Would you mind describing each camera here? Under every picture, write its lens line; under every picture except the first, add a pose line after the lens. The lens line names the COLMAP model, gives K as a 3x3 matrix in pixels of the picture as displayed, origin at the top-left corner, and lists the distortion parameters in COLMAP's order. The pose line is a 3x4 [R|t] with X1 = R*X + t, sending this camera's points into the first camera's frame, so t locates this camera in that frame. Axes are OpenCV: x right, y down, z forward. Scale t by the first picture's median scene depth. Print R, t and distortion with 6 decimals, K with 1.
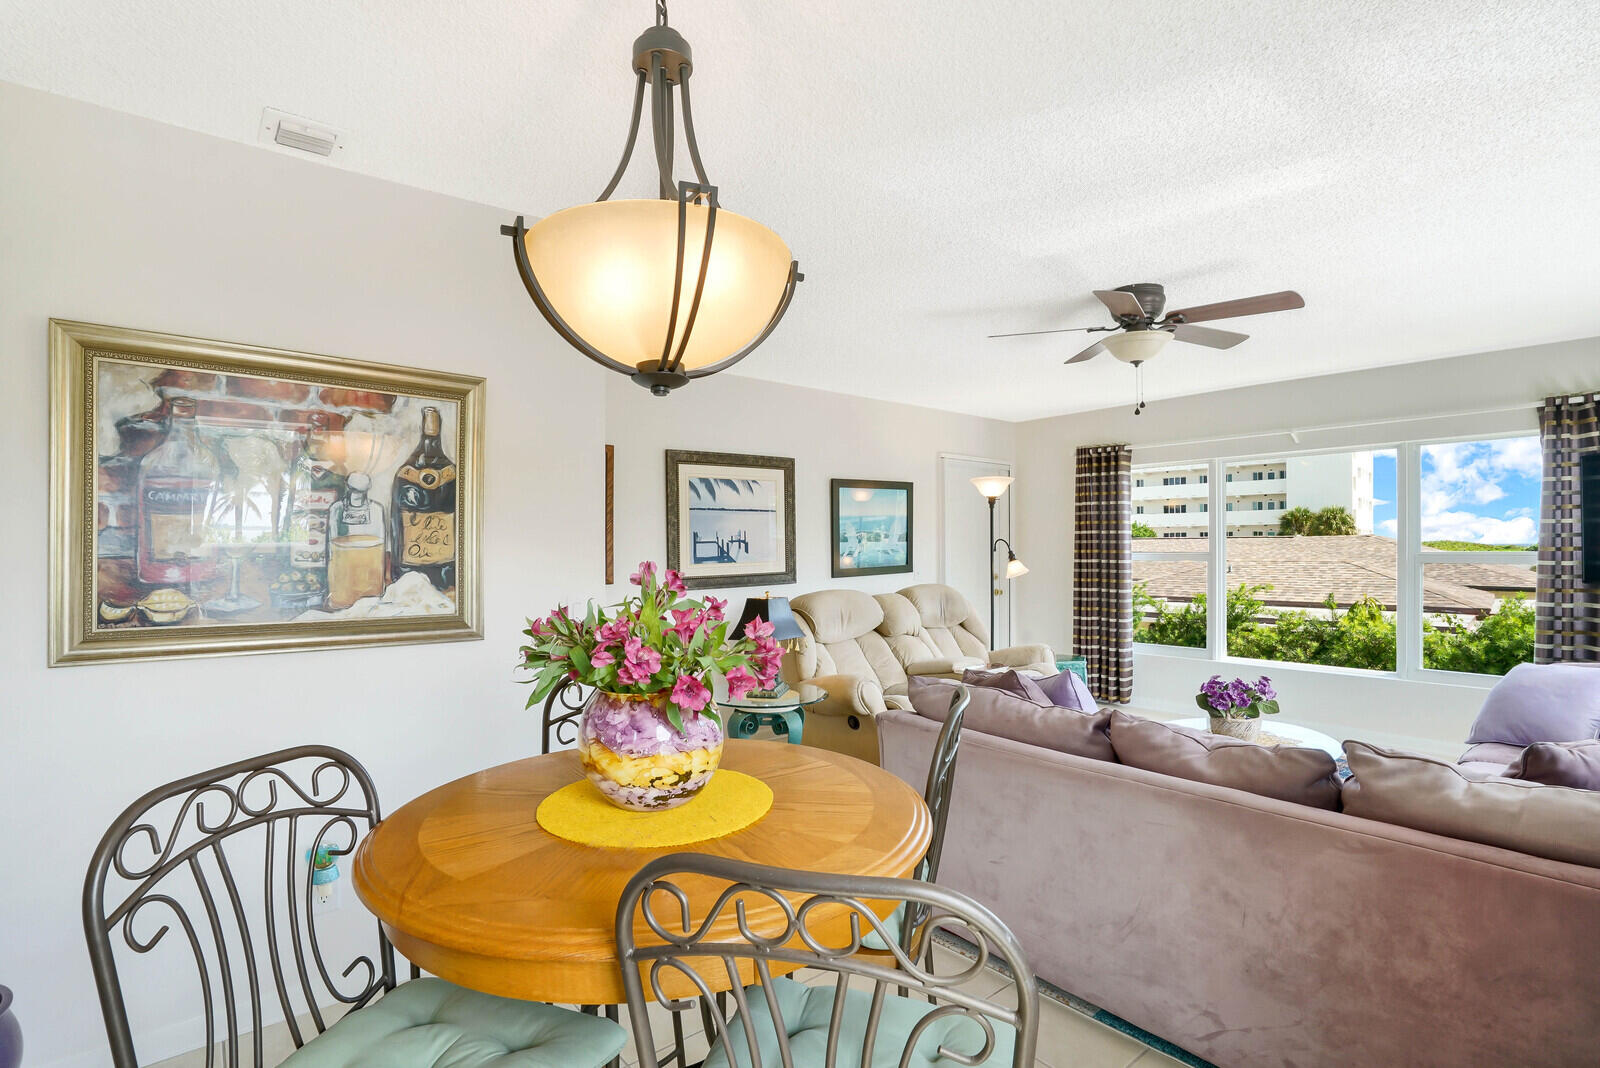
lens RADIAL K [[754.3, 0, 821.1], [0, 754.3, 547.6], [0, 0, 1]] dist [-0.003477, -0.000201]
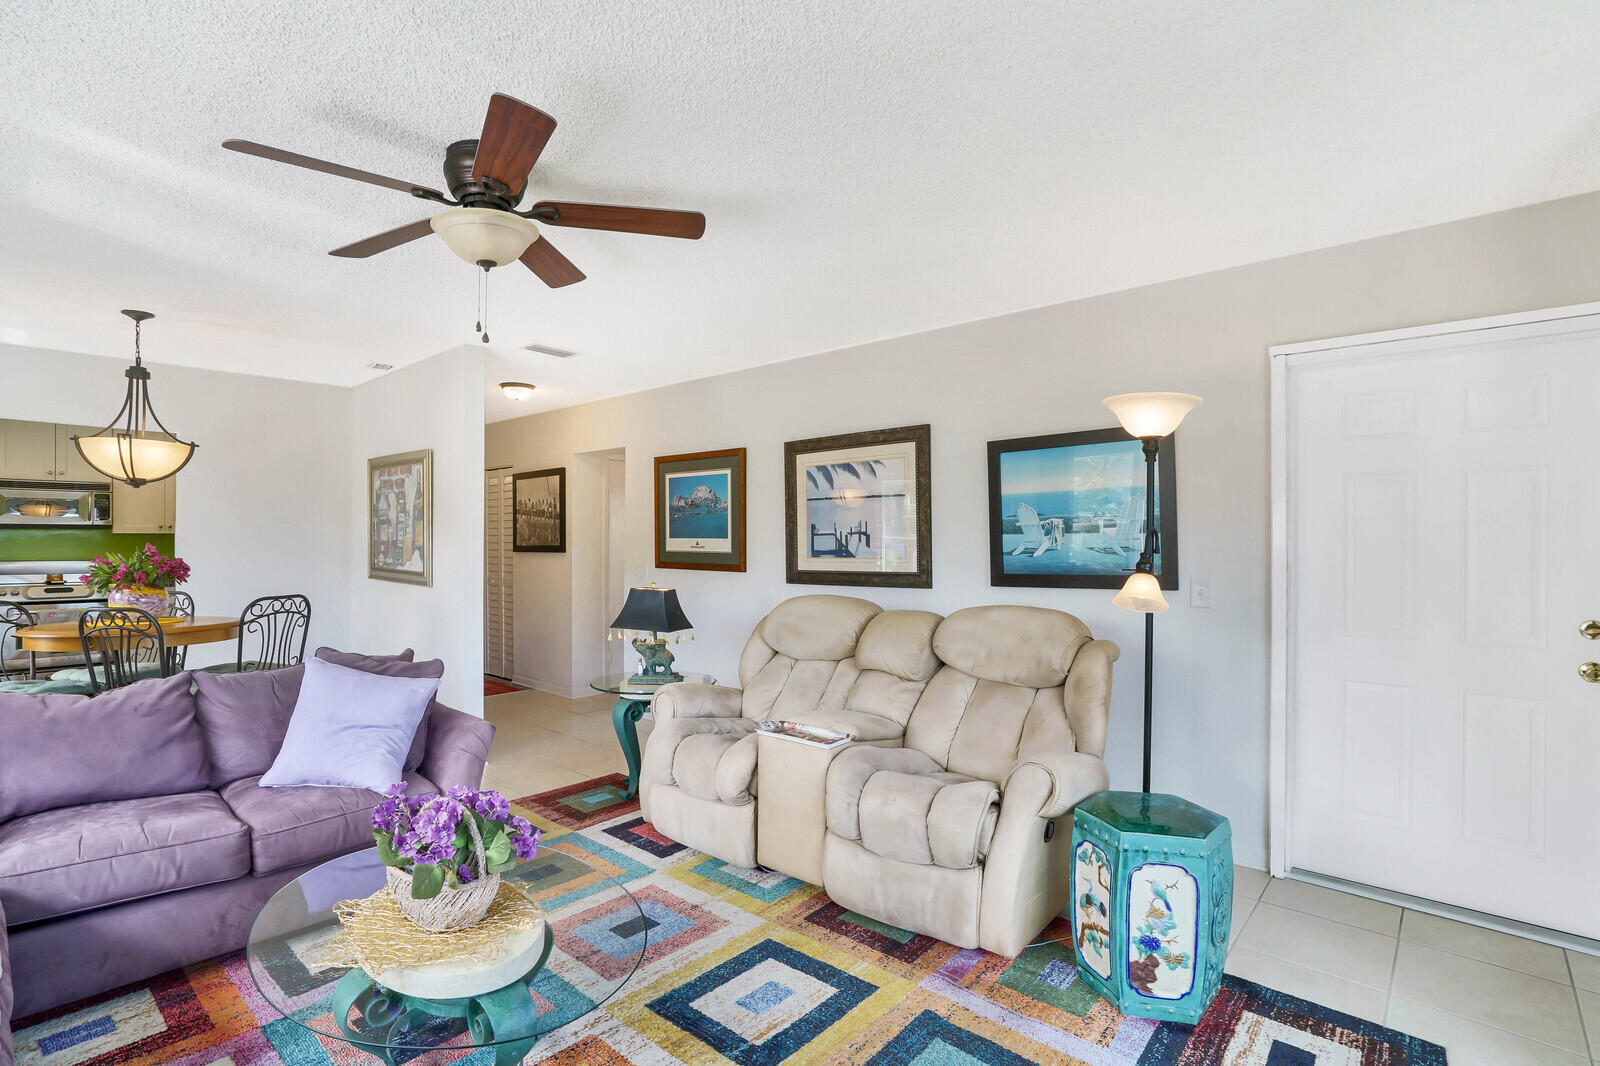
lens RADIAL K [[794.8, 0, 800.0], [0, 794.8, 533.0], [0, 0, 1]] dist [-0.024043, -0.000349]
pose [[0.118291, -0.001091, -0.992978, 0.711845], [-0.004846, 0.999987, -0.001676, -0.006137], [0.992967, 0.005010, 0.118284, 0.744862]]
